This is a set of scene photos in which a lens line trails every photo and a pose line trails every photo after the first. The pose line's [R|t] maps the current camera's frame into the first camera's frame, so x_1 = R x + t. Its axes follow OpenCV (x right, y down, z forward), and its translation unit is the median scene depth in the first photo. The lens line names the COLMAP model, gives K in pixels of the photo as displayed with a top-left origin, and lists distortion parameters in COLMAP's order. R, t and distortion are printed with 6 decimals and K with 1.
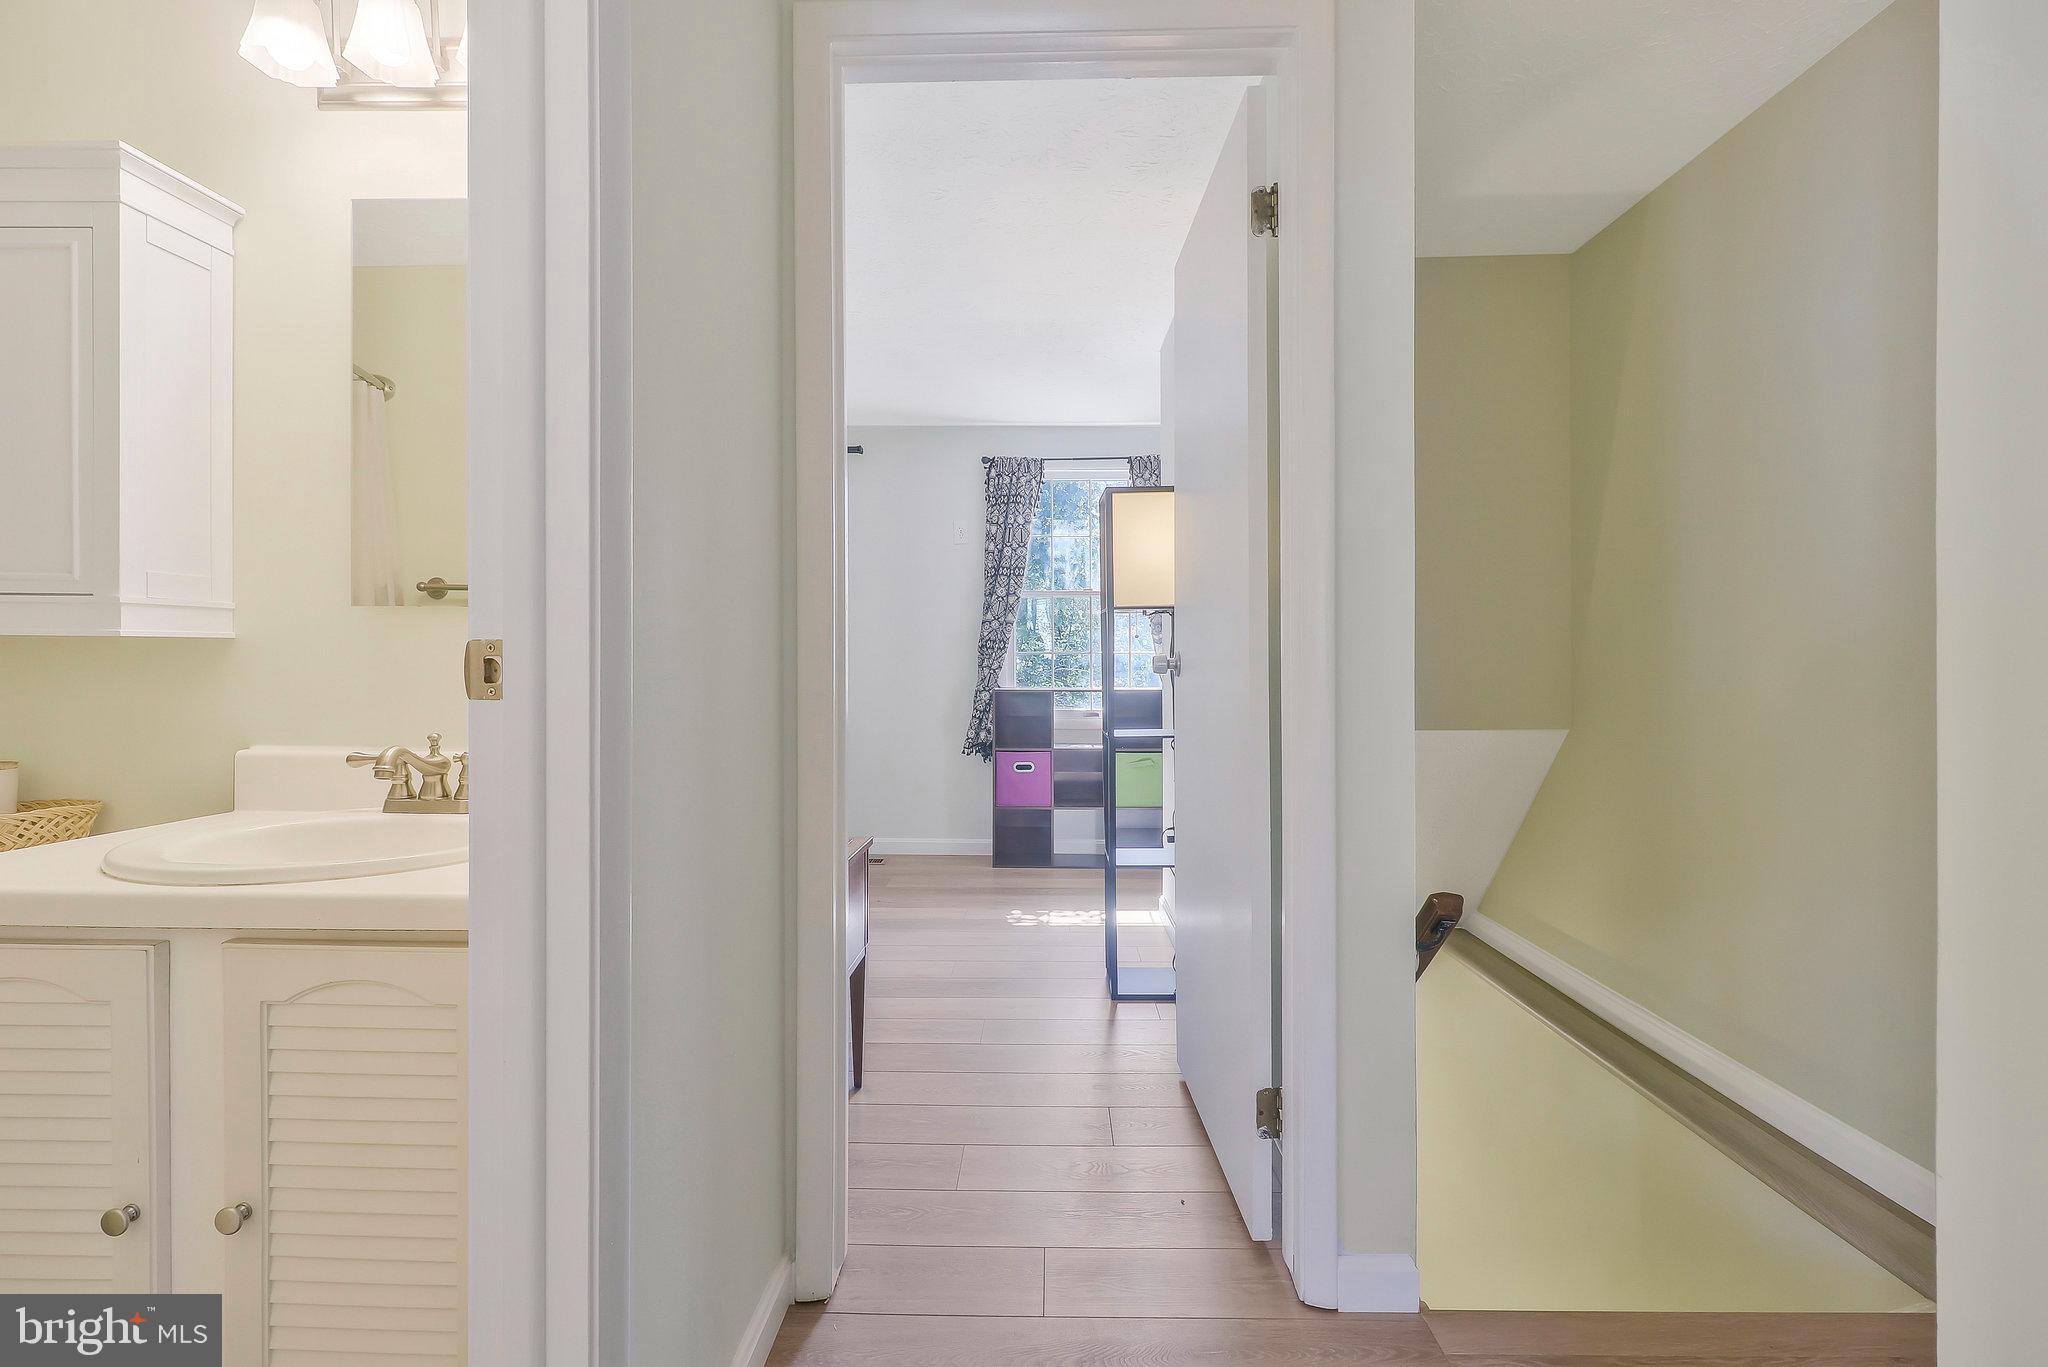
lens RADIAL K [[936.5, 0, 1032.5], [0, 936.5, 665.7], [0, 0, 1]] dist [0.000832, -0.000536]
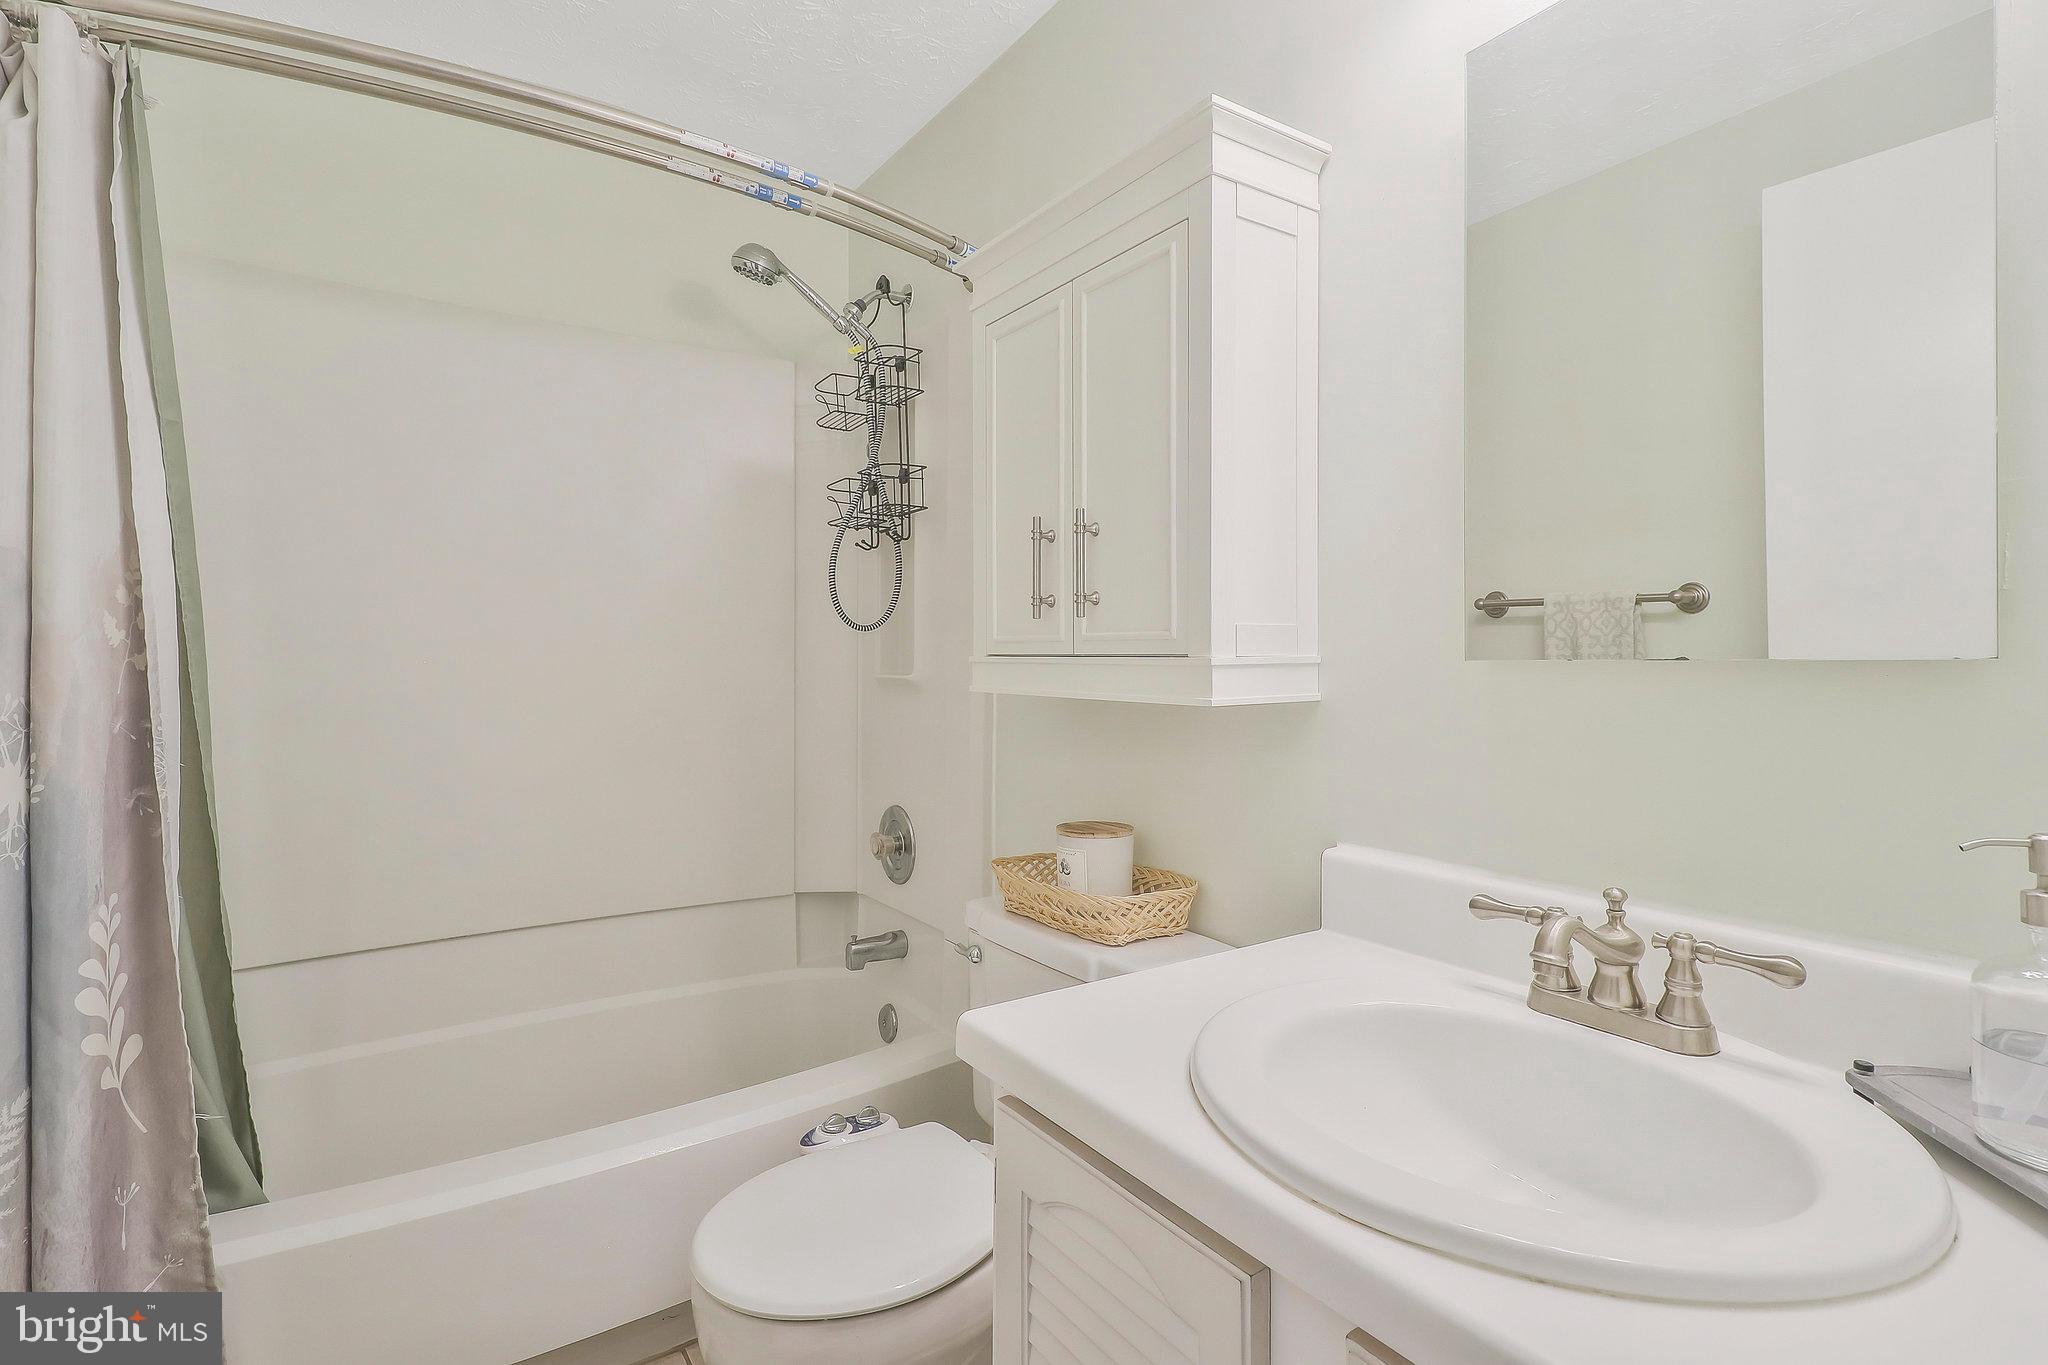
lens RADIAL K [[983.1, 0, 1019.6], [0, 983.1, 657.5], [0, 0, 1]] dist [0.000284, -0.000045]
pose [[0.566511, -0.004842, -0.824040, -0.352659], [-0.002198, 0.999970, -0.007386, -0.063305], [0.824051, 0.005995, 0.566484, 0.365508]]
